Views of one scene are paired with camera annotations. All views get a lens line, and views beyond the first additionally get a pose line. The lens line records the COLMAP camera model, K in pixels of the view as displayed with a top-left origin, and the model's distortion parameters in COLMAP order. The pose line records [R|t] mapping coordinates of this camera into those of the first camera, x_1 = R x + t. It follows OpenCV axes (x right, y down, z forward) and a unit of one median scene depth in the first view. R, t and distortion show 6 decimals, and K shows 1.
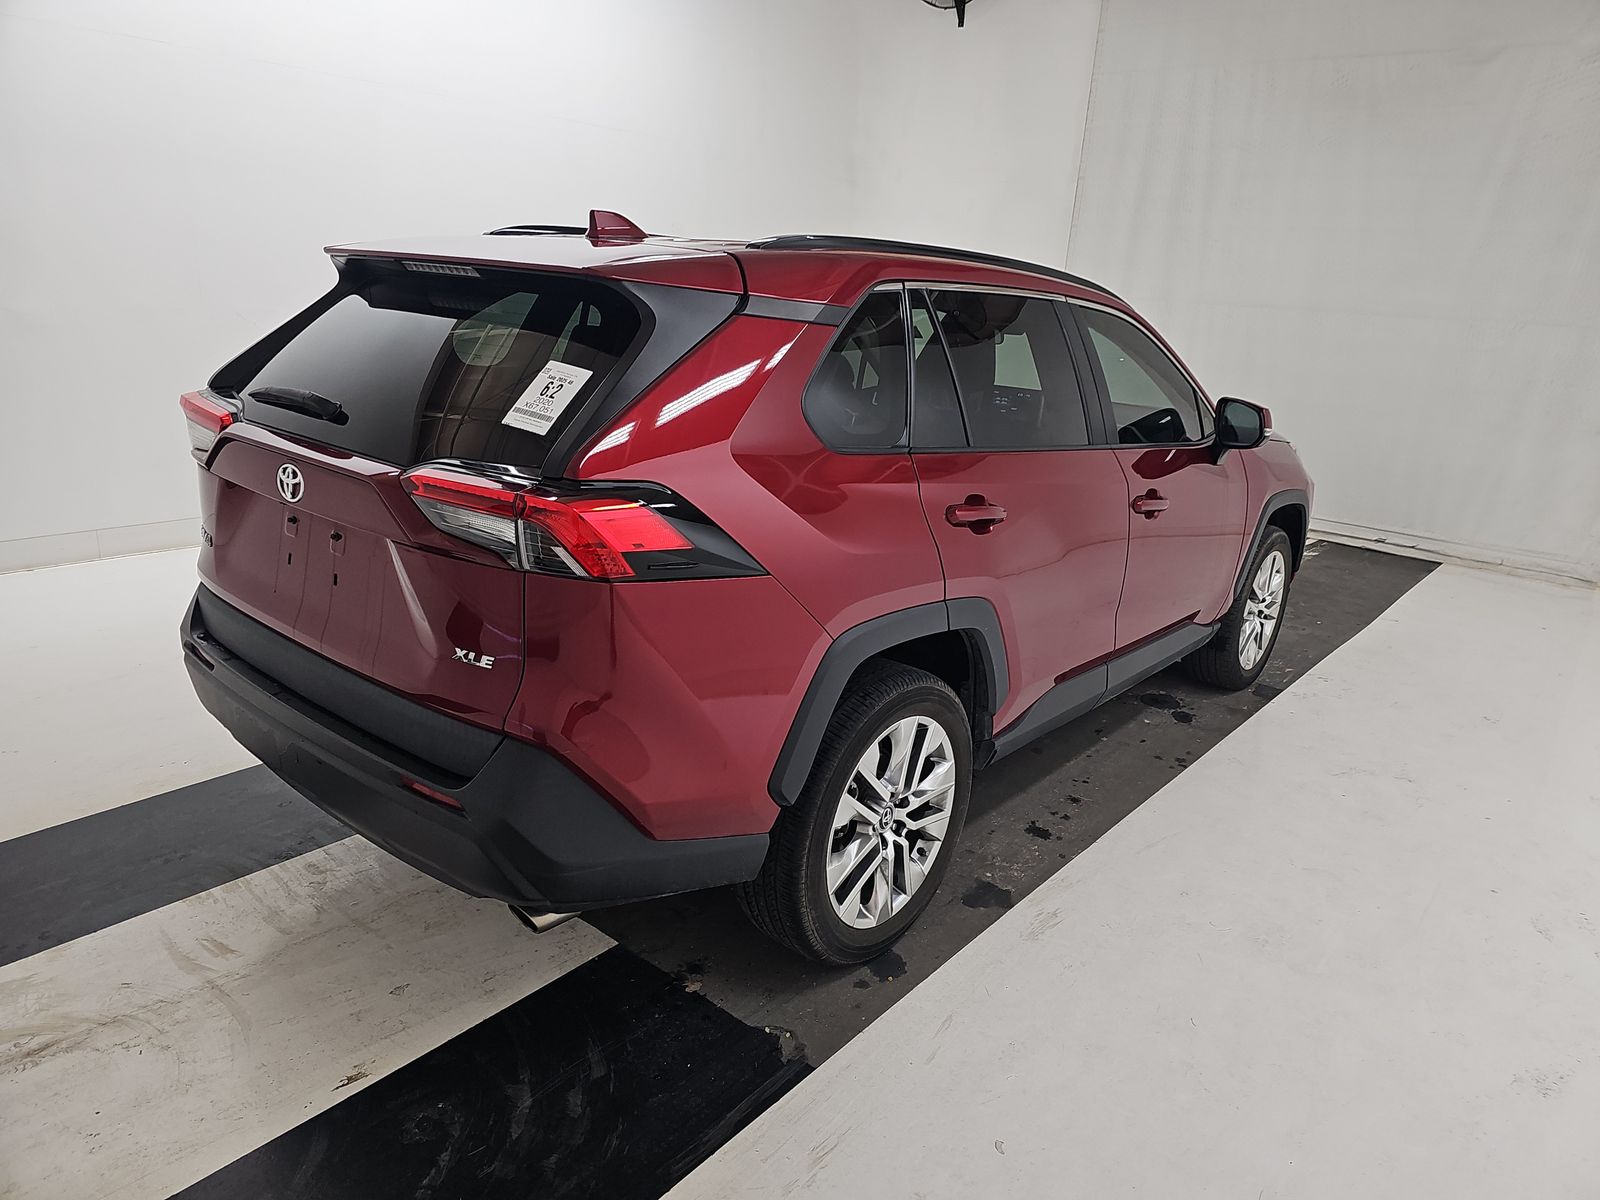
lens RADIAL K [[1039.3, 0, 846.6], [0, 1039.3, 598.6], [0, 0, 1]] dist [0.053540, -0.057904]
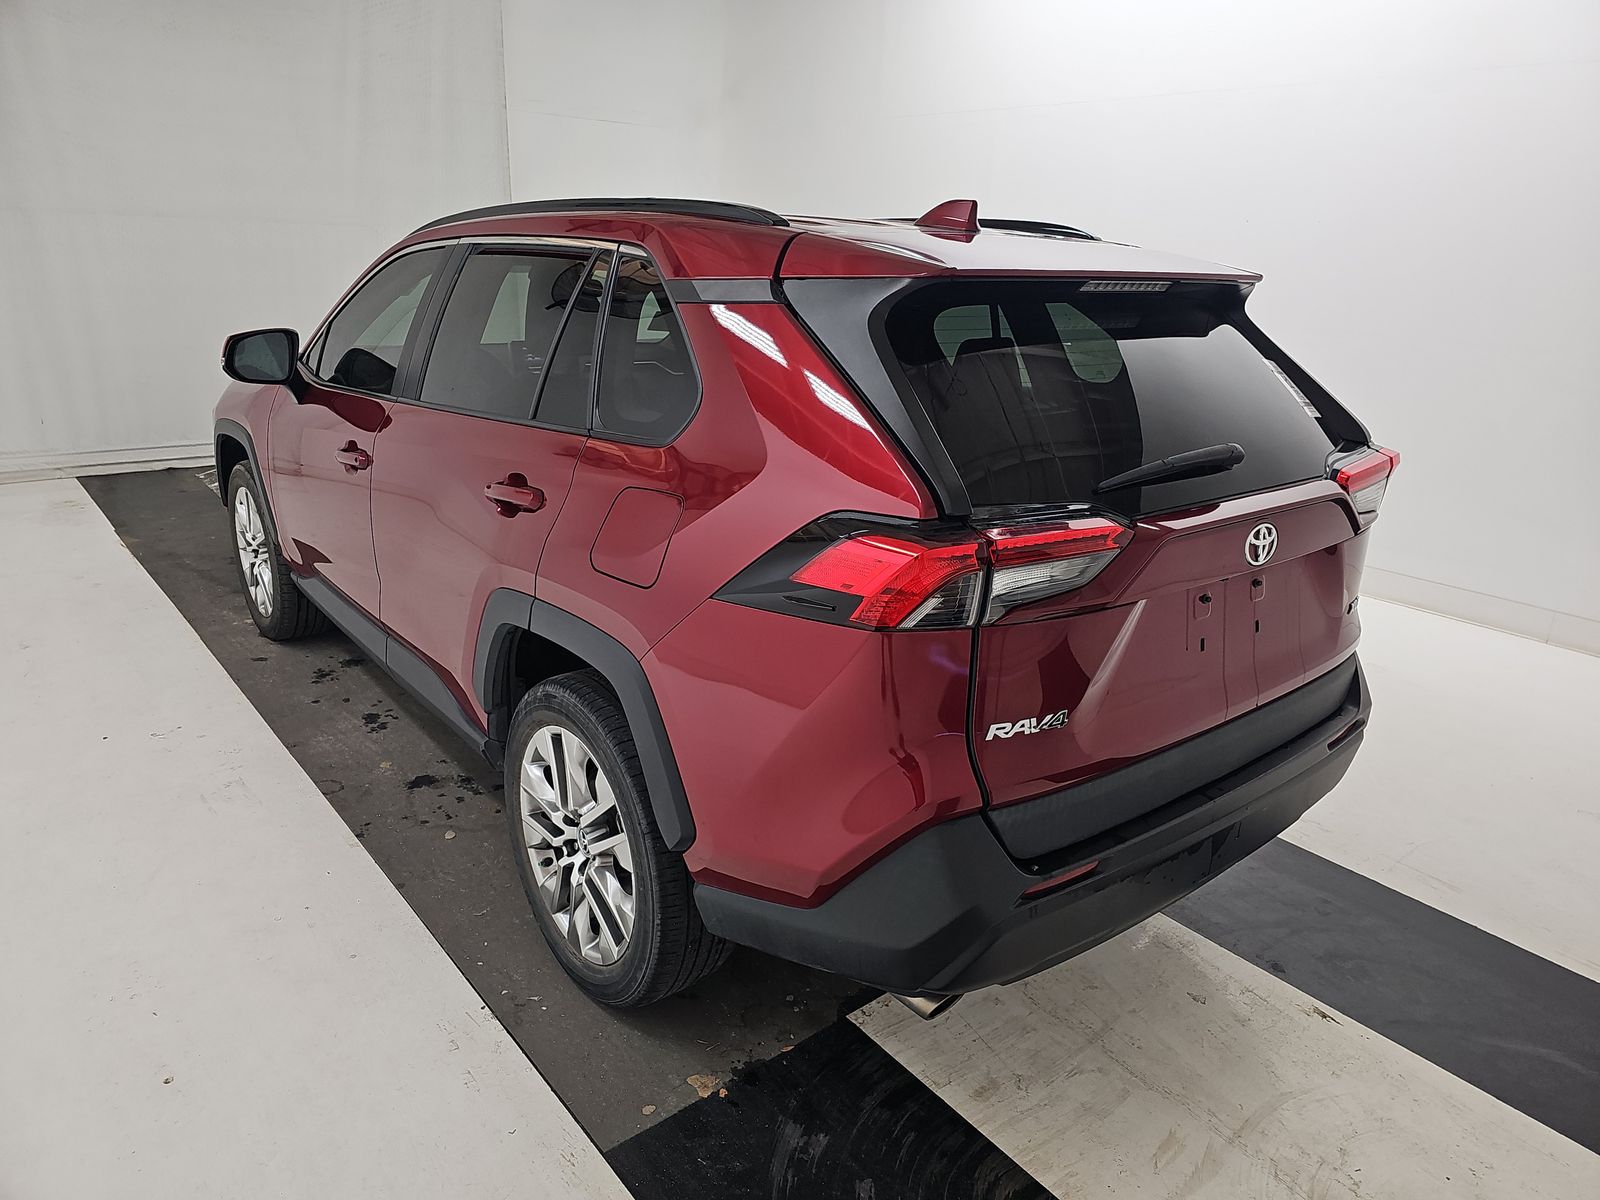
lens RADIAL K [[1026.9, 0, 817.7], [0, 1026.9, 610.5], [0, 0, 1]] dist [0.067115, -0.071233]
pose [[0.214259, -0.374570, 0.902103, -1.376328], [0.259024, 0.912274, 0.317272, -0.421456], [-0.941807, 0.165688, 0.292486, 1.064639]]
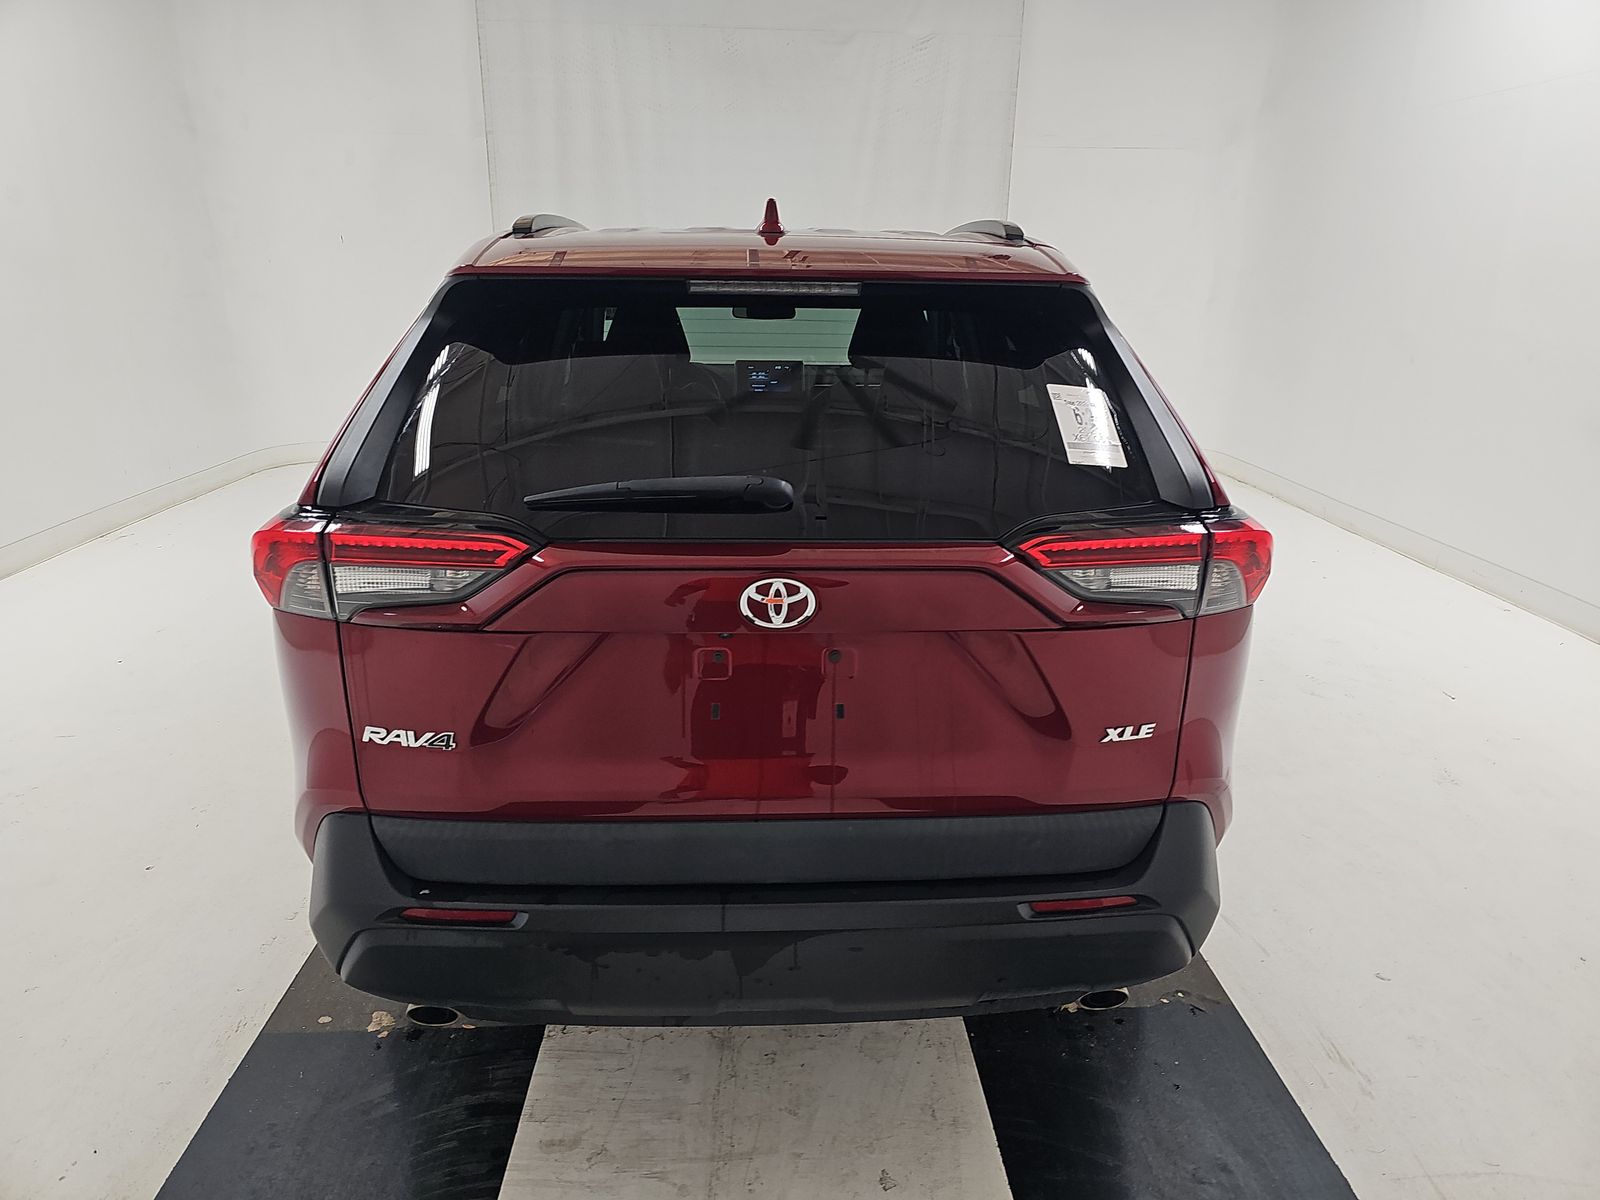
lens RADIAL K [[1026.9, 0, 817.7], [0, 1026.9, 610.5], [0, 0, 1]] dist [0.067115, -0.071233]
pose [[0.748107, -0.260251, 0.610414, -0.905717], [0.226840, 0.964764, 0.133321, -0.186273], [-0.623602, 0.038728, 0.780782, 0.415704]]
